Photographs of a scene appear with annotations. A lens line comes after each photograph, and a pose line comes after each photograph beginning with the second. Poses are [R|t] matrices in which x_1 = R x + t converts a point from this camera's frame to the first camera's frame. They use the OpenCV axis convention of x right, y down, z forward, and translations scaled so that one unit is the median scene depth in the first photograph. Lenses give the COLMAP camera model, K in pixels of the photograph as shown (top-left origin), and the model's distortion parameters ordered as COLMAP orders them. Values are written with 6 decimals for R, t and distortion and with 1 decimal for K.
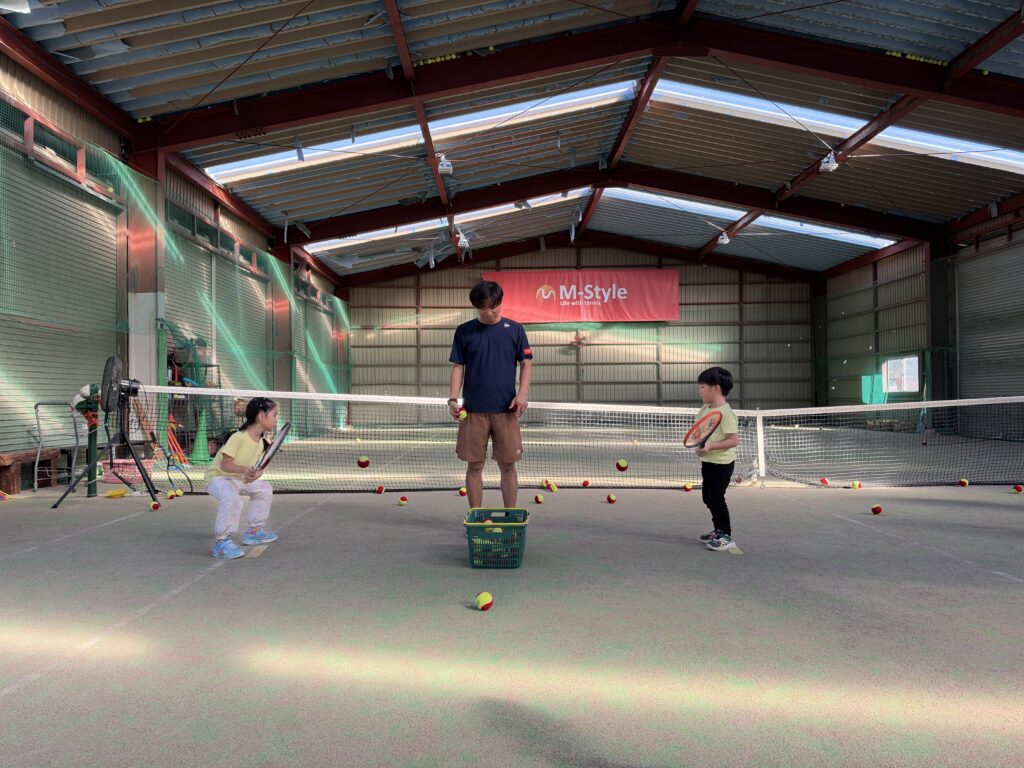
lens RADIAL K [[731.7, 0, 507.4], [0, 731.7, 392.5], [0, 0, 1]] dist [0.082579, -0.114597]
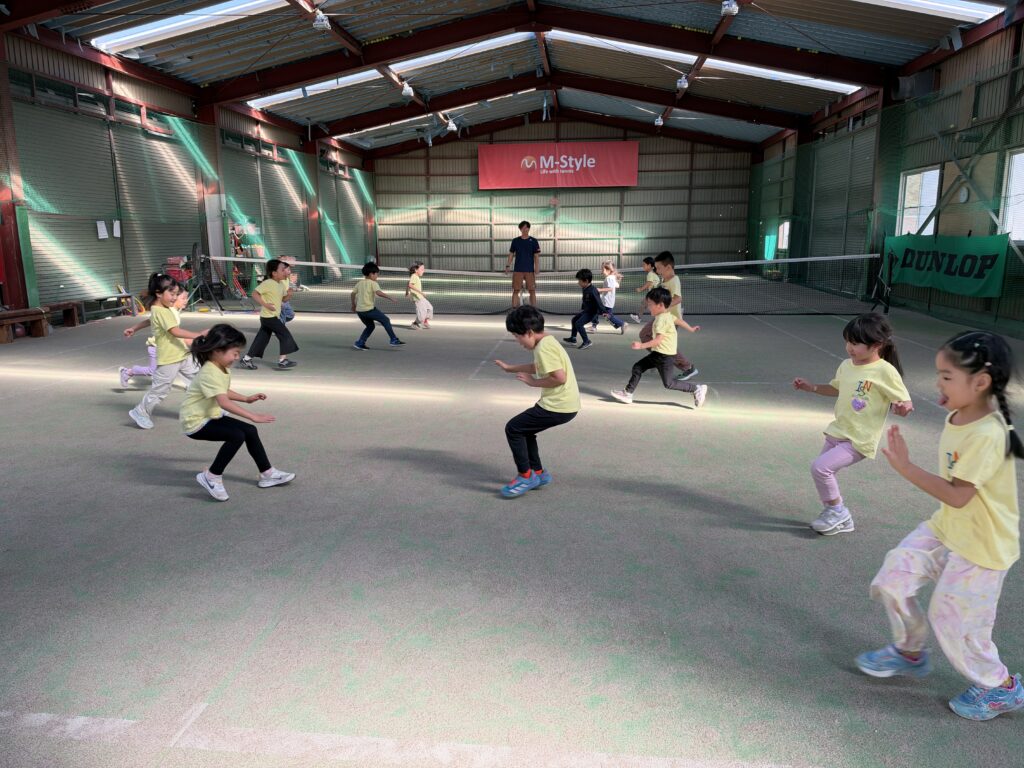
lens RADIAL K [[750.6, 0, 509.6], [0, 750.6, 387.7], [0, 0, 1]] dist [0.005529, -0.012168]
pose [[0.993782, 0.026673, -0.108102, 0.167048], [-0.003724, 0.978303, 0.207148, -0.027336], [0.111282, -0.205457, 0.972319, -0.295157]]
